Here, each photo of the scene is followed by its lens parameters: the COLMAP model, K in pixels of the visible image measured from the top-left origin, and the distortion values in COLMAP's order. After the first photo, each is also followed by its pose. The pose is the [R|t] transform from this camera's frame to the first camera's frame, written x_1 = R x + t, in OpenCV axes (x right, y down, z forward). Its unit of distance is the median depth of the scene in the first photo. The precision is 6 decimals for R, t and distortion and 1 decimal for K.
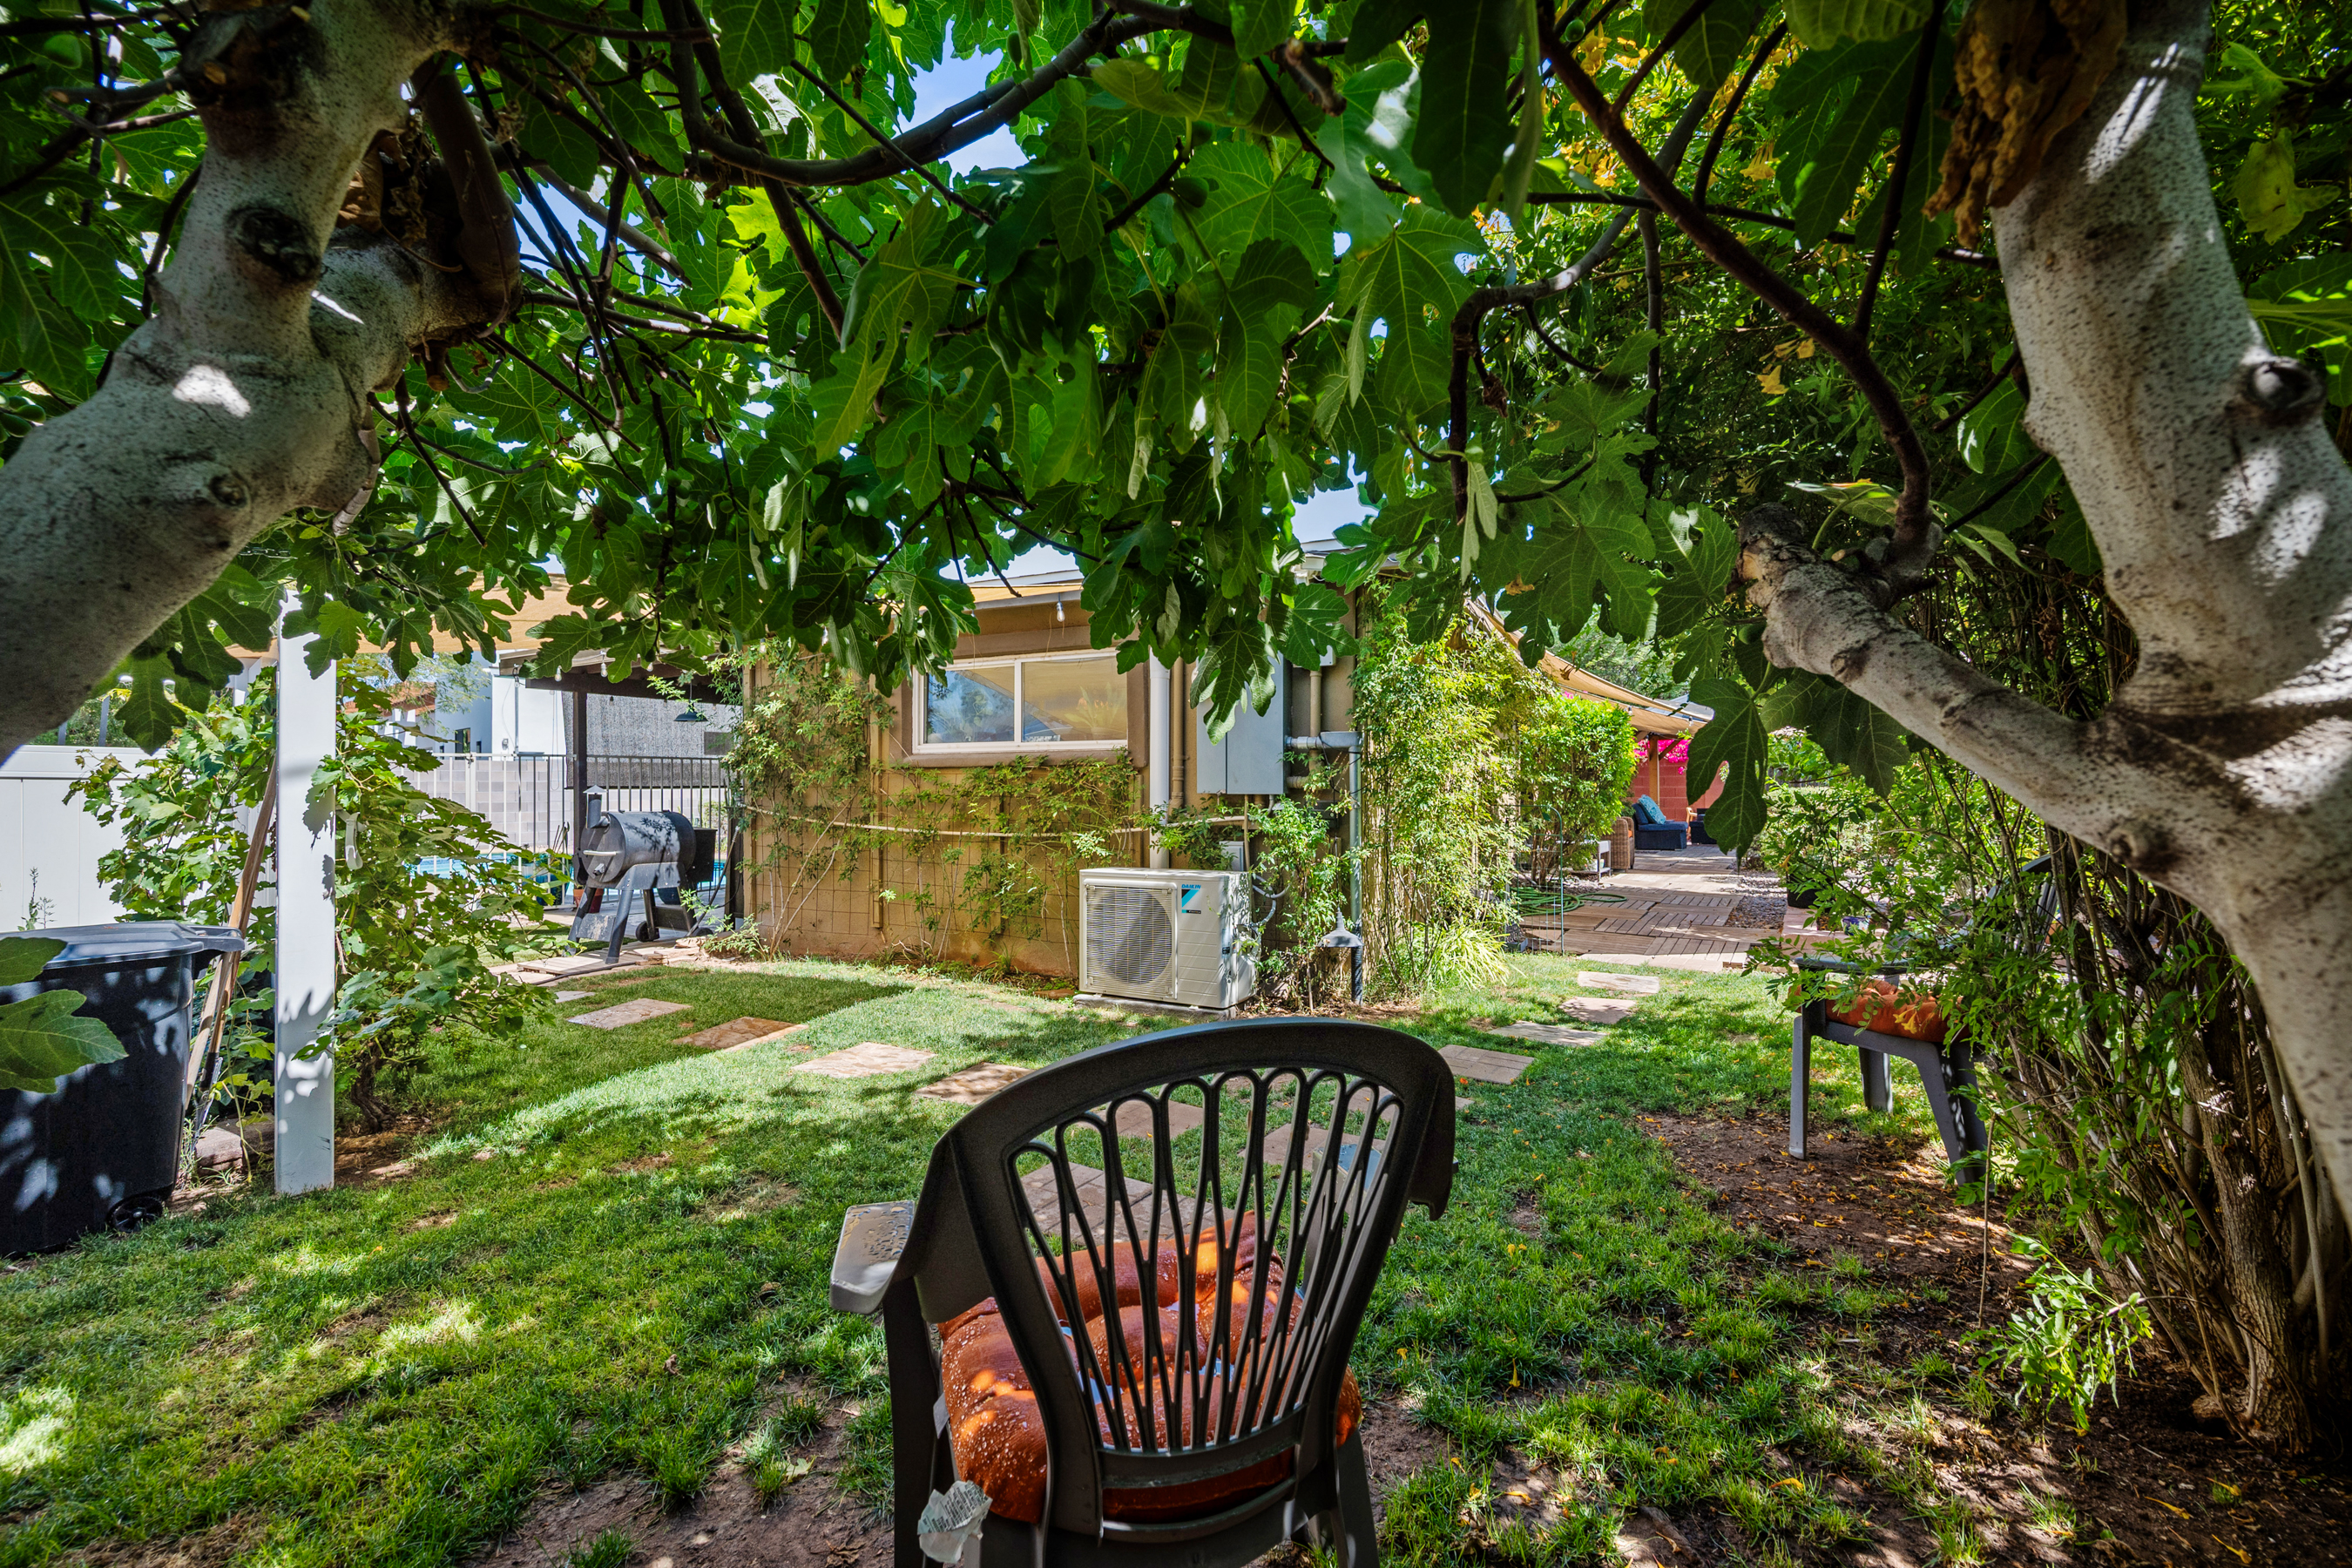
lens RADIAL K [[927.1, 0, 1160.6], [0, 927.1, 776.5], [0, 0, 1]] dist [0.000639, -0.000029]
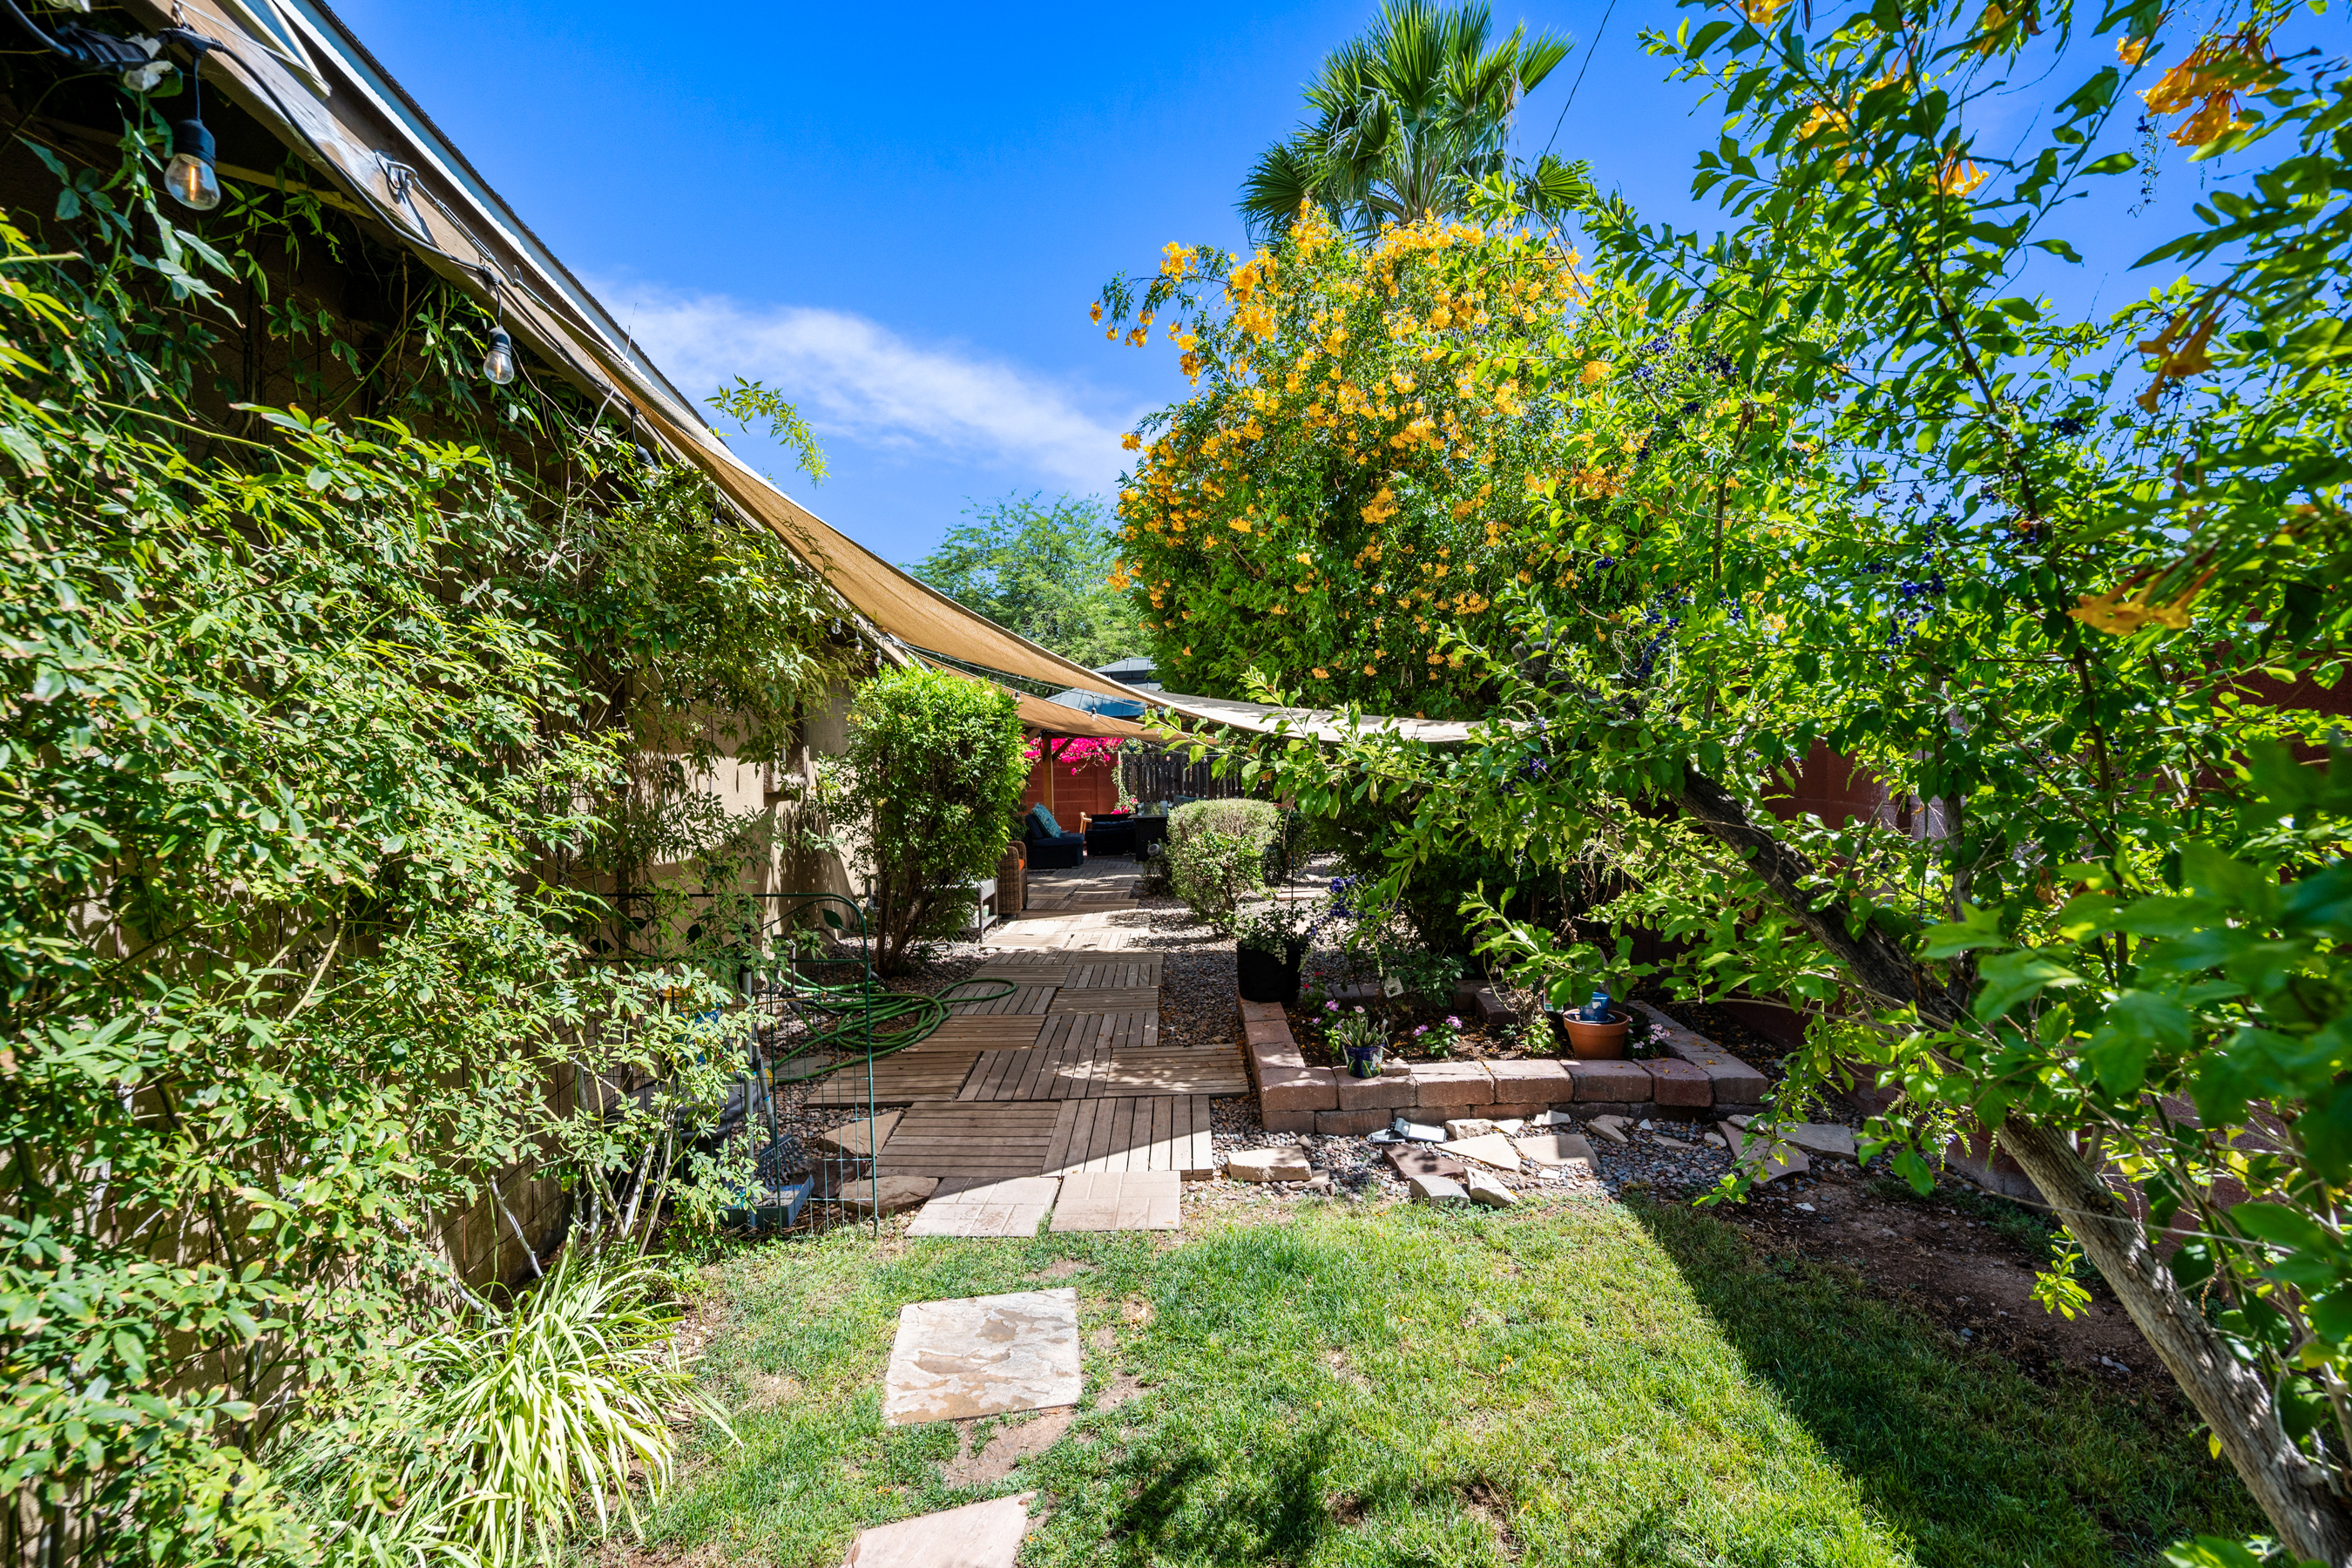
lens RADIAL K [[927.1, 0, 1172.3], [0, 927.1, 778.2], [0, 0, 1]] dist [0.000639, -0.000029]
pose [[0.810703, -0.019325, 0.585138, 0.200486], [0.017692, 0.999807, 0.008508, -0.014594], [-0.585190, 0.003455, 0.810889, 0.383118]]
